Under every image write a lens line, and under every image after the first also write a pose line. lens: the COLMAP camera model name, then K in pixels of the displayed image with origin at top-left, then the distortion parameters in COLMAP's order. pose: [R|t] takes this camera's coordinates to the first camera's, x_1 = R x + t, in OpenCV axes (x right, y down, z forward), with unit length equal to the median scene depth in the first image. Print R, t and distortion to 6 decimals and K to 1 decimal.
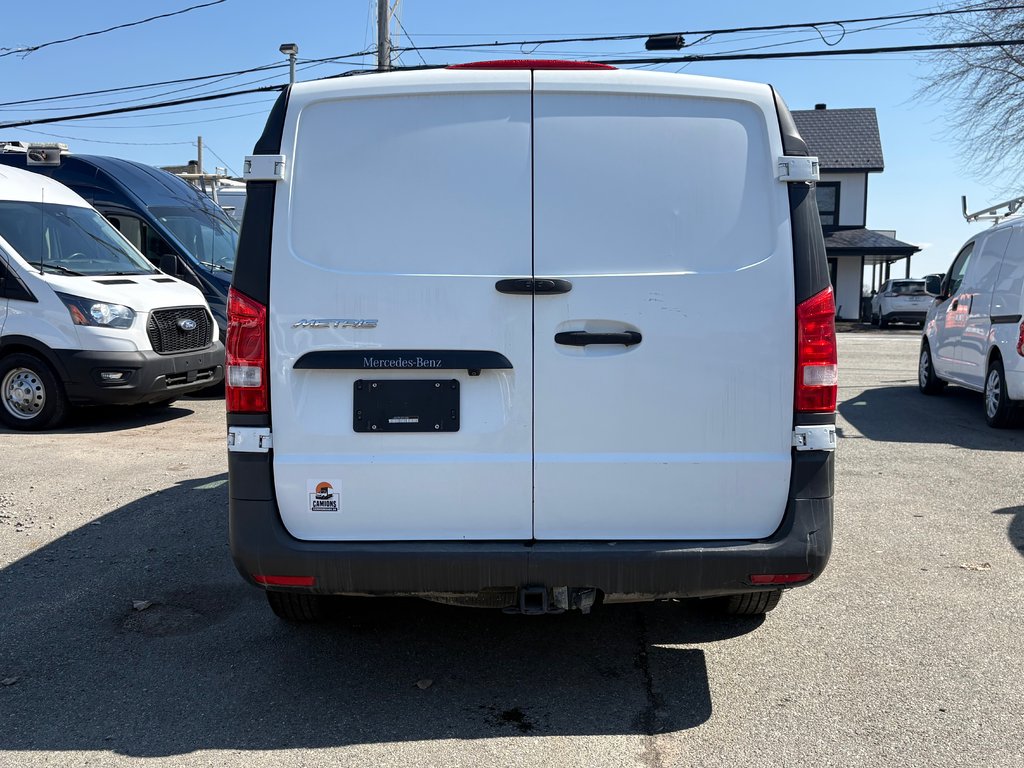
lens RADIAL K [[1006.2, 0, 512.5], [0, 1006.2, 385.9], [0, 0, 1]] dist [0.020686, 0.000000]
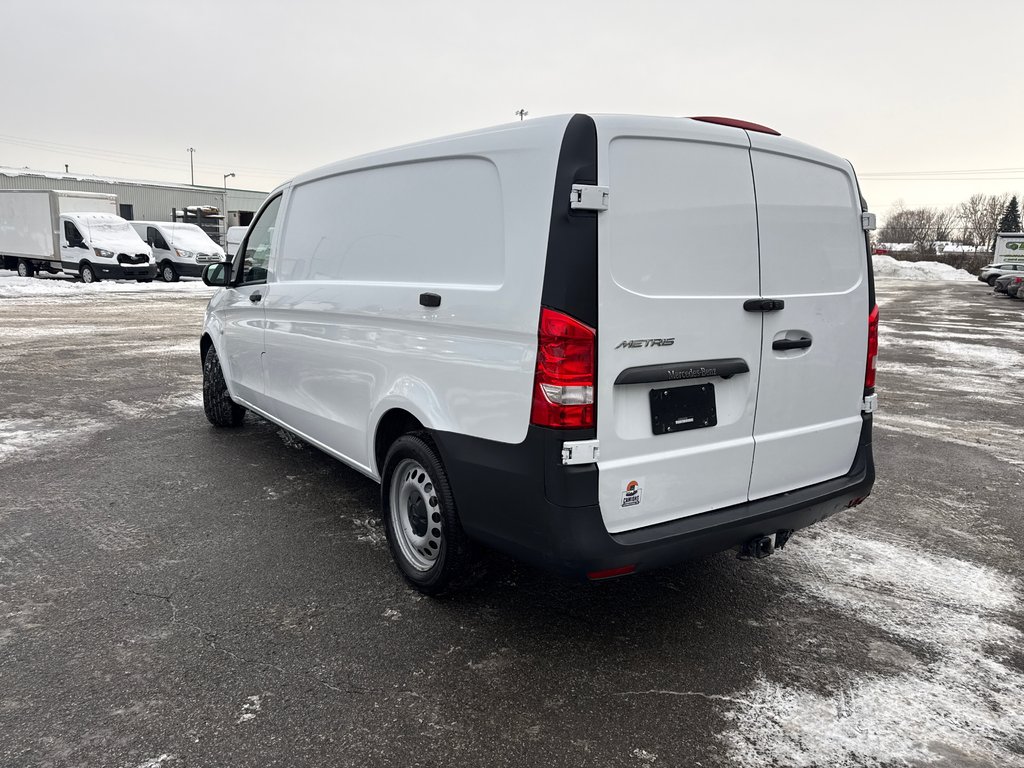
lens RADIAL K [[719.6, 0, 515.8], [0, 719.6, 387.0], [0, 0, 1]] dist [0.028552, -0.034588]
pose [[0.830505, -0.078064, 0.551514, -0.737700], [0.028349, 0.994771, 0.098115, -0.094237], [-0.556290, -0.065850, 0.828375, 0.403857]]
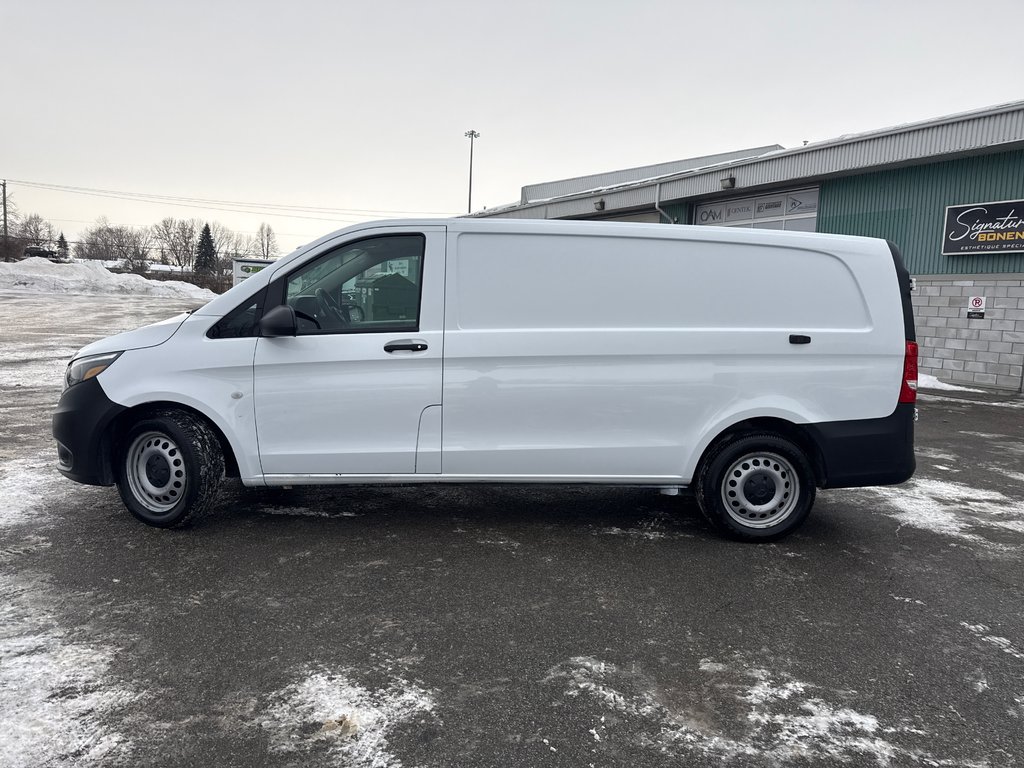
lens RADIAL K [[719.6, 0, 508.2], [0, 719.6, 387.6], [0, 0, 1]] dist [0.028552, -0.034588]
pose [[-0.025330, -0.120809, 0.992353, -1.736725], [0.054136, 0.991049, 0.122032, -0.230604], [-0.998212, 0.056813, -0.018563, 1.865689]]
